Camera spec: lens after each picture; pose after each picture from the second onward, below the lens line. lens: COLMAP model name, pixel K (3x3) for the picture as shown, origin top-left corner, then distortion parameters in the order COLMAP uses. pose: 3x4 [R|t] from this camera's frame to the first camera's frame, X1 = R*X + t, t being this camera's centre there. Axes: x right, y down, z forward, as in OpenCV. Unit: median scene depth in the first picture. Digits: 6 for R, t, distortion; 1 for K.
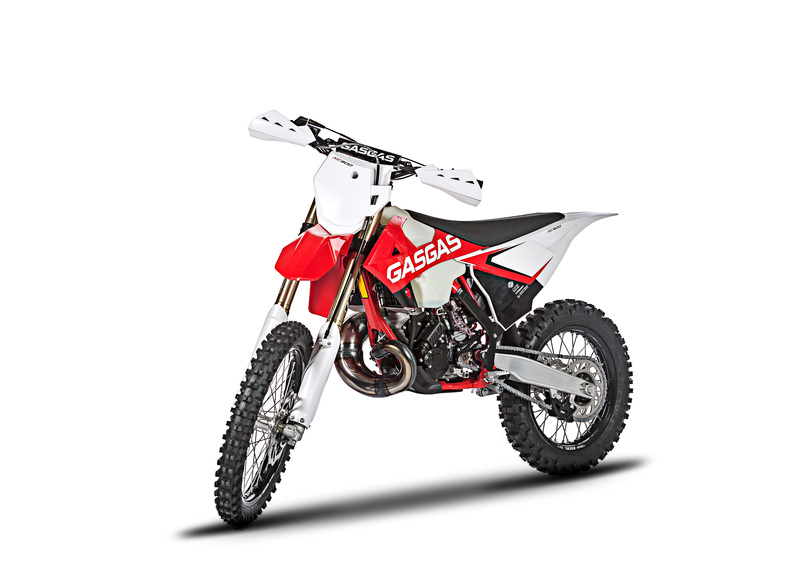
lens RADIAL K [[1722.2, 0, 400.0], [0, 1722.2, 282.0], [0, 0, 1]] dist [0.025127, 0.108401]
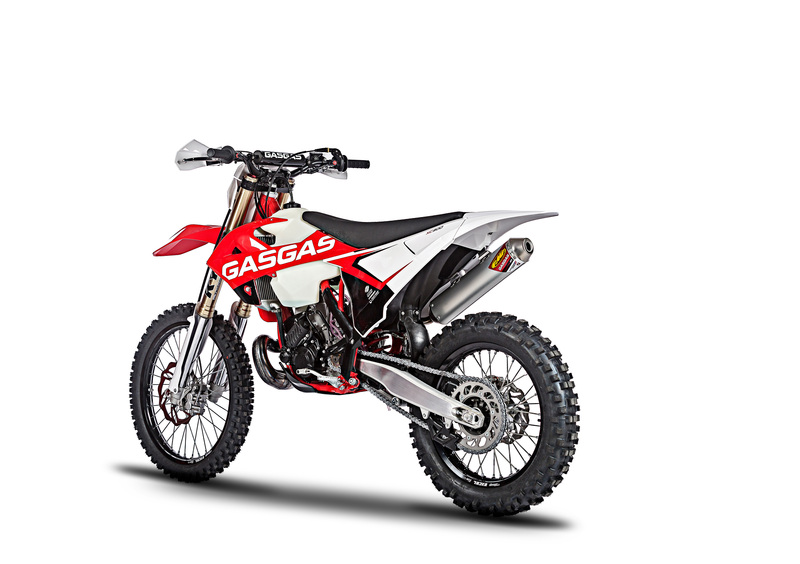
lens RADIAL K [[1722.2, 0, 400.0], [0, 1722.2, 282.0], [0, 0, 1]] dist [0.025127, 0.108401]
pose [[0.165887, 0.026712, -0.985783, 1.002466], [-0.035124, 0.999159, 0.021164, -0.023051], [0.985519, 0.031114, 0.166686, 0.862819]]
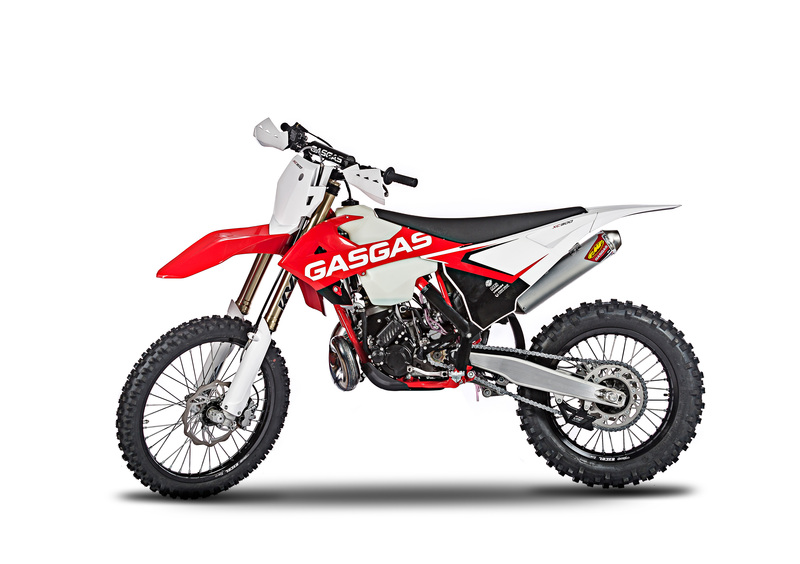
lens RADIAL K [[1722.2, 0, 400.0], [0, 1722.2, 282.0], [0, 0, 1]] dist [0.025127, 0.108401]
pose [[0.748233, 0.014834, -0.663270, 0.671809], [-0.005217, 0.999851, 0.016477, -0.014890], [0.663416, -0.008868, 0.748198, 0.242520]]
